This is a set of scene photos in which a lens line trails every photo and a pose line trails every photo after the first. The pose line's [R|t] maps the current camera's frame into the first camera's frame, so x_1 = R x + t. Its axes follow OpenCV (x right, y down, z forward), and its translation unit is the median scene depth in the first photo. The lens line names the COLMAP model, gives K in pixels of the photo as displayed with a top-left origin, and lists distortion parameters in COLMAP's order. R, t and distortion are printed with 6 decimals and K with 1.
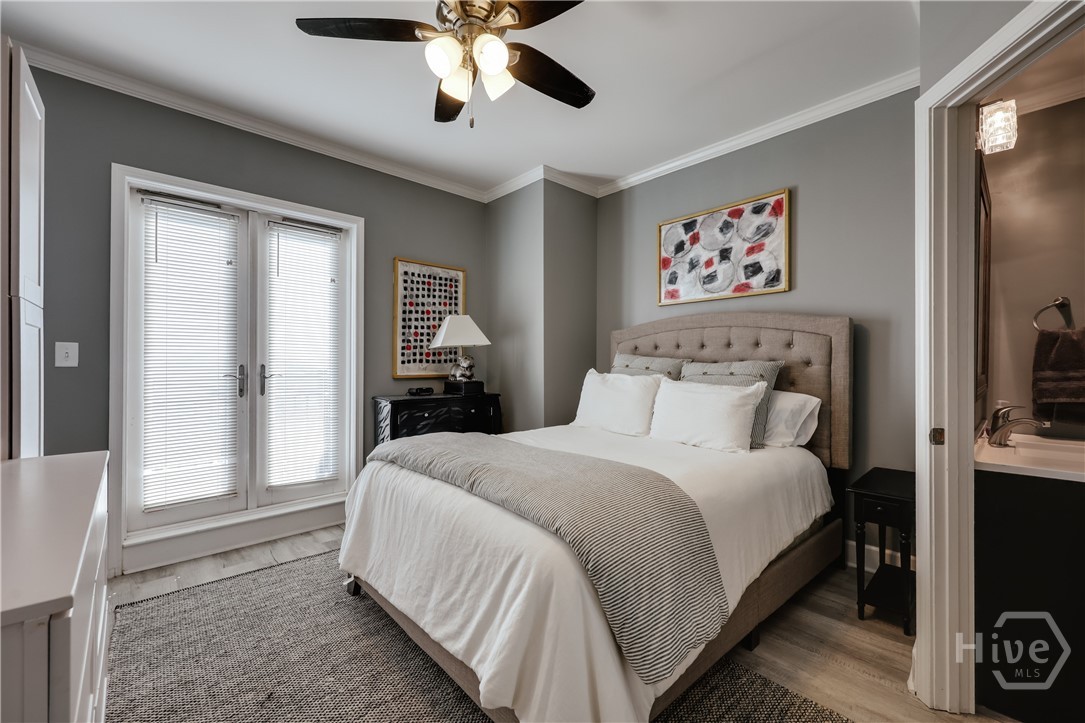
lens RADIAL K [[460.2, 0, 530.7], [0, 460.2, 359.4], [0, 0, 1]] dist [0.007796, 0.000384]
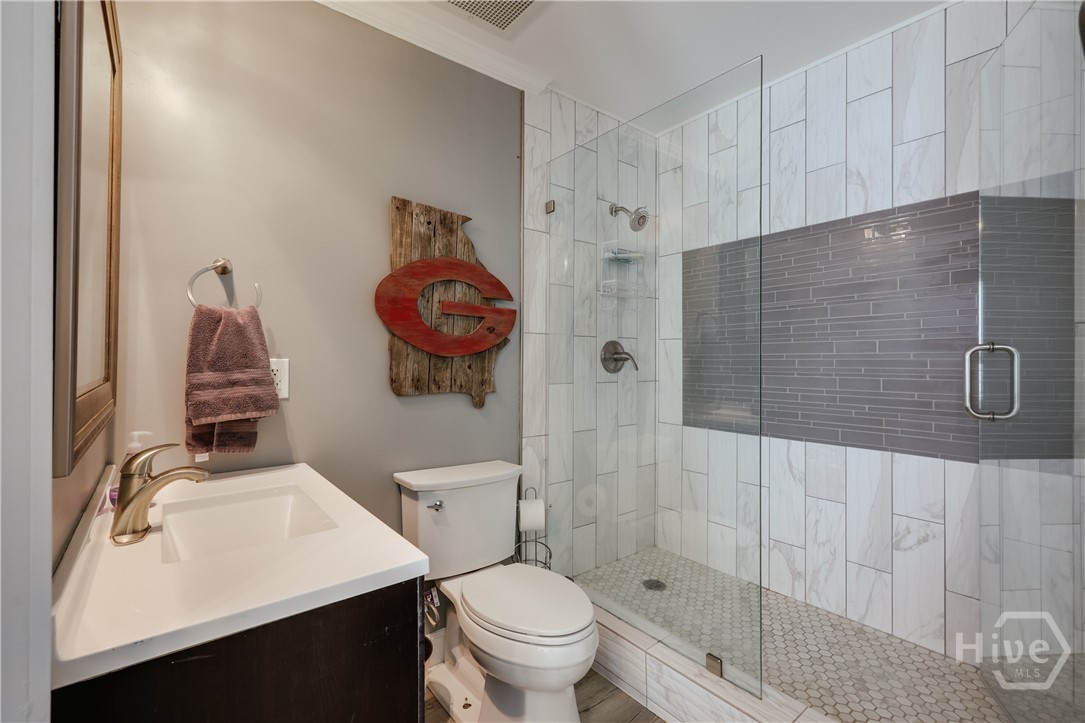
lens RADIAL K [[479.2, 0, 545.7], [0, 479.2, 364.8], [0, 0, 1]] dist [0.001145, 0.000123]
pose [[0.080956, -0.009606, 0.996671, 0.517222], [-0.006449, 0.999928, 0.010162, 0.006033], [-0.996697, -0.007251, 0.080888, 0.503350]]
